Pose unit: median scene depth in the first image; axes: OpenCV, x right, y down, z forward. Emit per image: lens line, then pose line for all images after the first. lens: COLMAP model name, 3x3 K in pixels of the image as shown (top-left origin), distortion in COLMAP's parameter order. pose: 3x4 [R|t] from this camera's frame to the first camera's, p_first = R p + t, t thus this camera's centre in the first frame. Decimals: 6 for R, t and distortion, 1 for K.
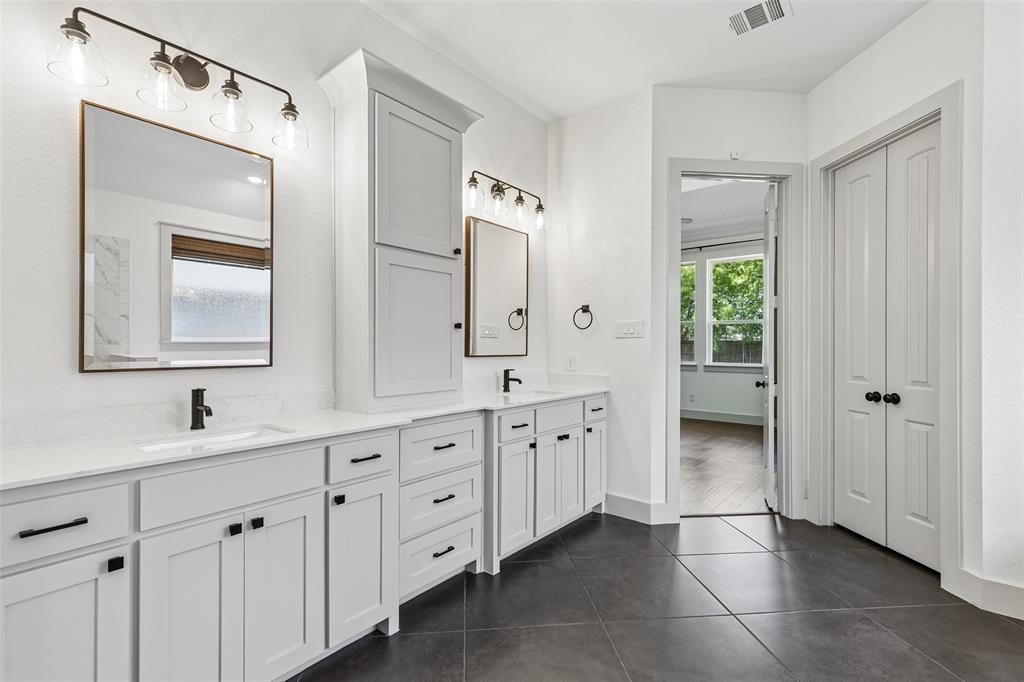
lens RADIAL K [[463.2, 0, 512.6], [0, 463.2, 345.7], [0, 0, 1]] dist [0.011835, -0.001857]
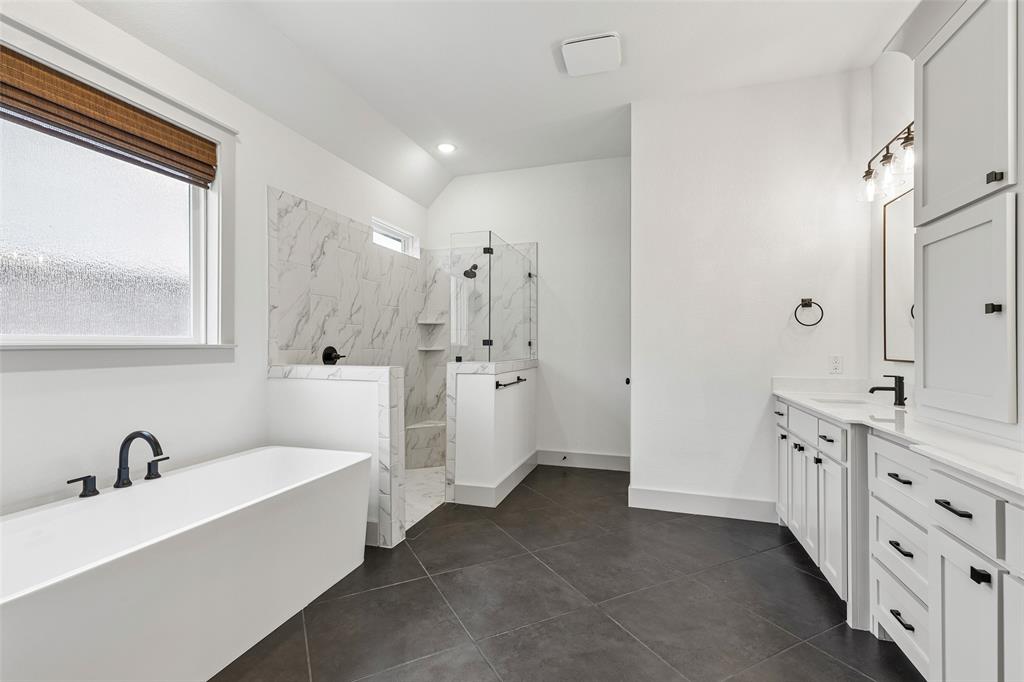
lens RADIAL K [[463.2, 0, 514.7], [0, 463.2, 339.8], [0, 0, 1]] dist [0.011835, -0.001857]
pose [[-0.925578, -0.009797, -0.378429, 0.910207], [-0.003971, 0.999861, -0.016172, 0.010975], [0.378535, -0.013466, -0.925489, 1.861844]]
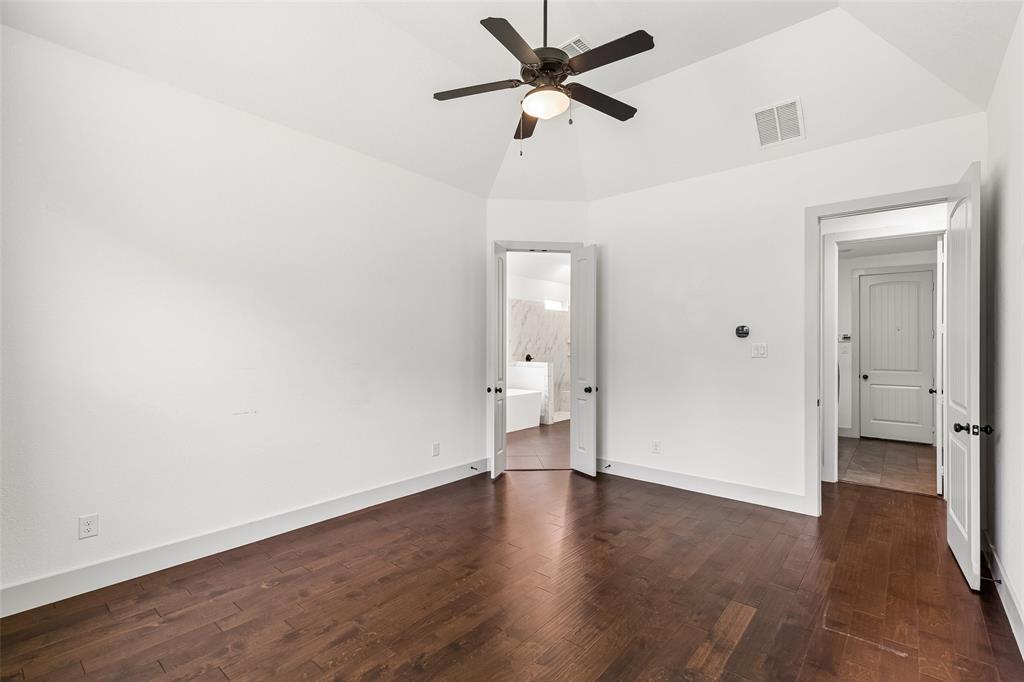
lens RADIAL K [[463.2, 0, 514.6], [0, 463.2, 341.3], [0, 0, 1]] dist [0.011835, -0.001857]
pose [[-0.999890, -0.010144, 0.010800, 0.975073], [-0.010228, 0.999917, -0.007804, -0.075393], [-0.010720, -0.007913, -0.999911, 4.315449]]
